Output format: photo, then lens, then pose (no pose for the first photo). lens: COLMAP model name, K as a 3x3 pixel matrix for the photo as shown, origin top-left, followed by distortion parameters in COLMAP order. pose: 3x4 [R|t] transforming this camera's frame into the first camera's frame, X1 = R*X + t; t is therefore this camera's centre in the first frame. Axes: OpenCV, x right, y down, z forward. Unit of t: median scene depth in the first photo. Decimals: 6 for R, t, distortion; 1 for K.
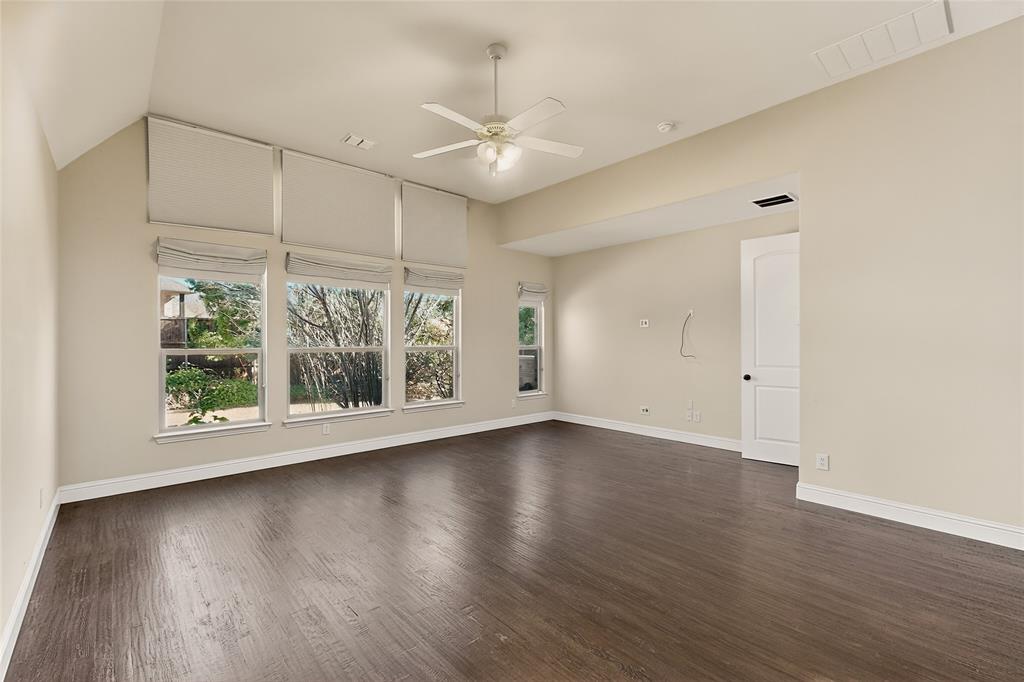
lens RADIAL K [[443.6, 0, 512.2], [0, 443.6, 342.0], [0, 0, 1]] dist [0.001113, 0.000123]
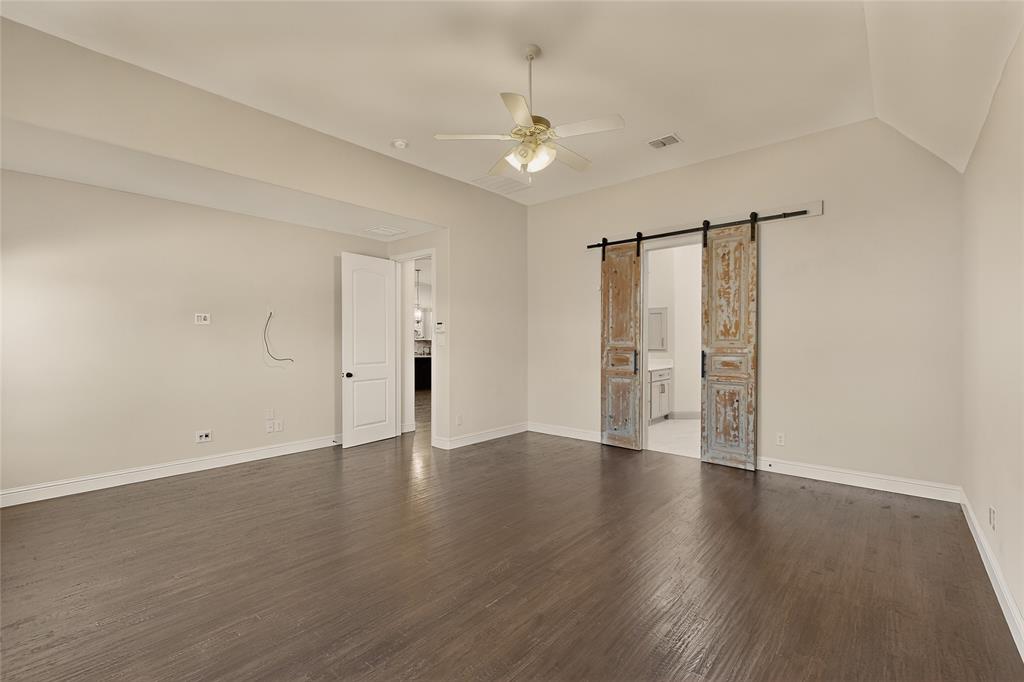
lens RADIAL K [[443.6, 0, 512.0], [0, 443.6, 341.4], [0, 0, 1]] dist [0.001113, 0.000123]
pose [[-0.129904, 0.001105, 0.991526, -0.507422], [0.001709, 0.999998, -0.000891, -0.003187], [-0.991525, 0.001579, -0.129906, 0.587300]]
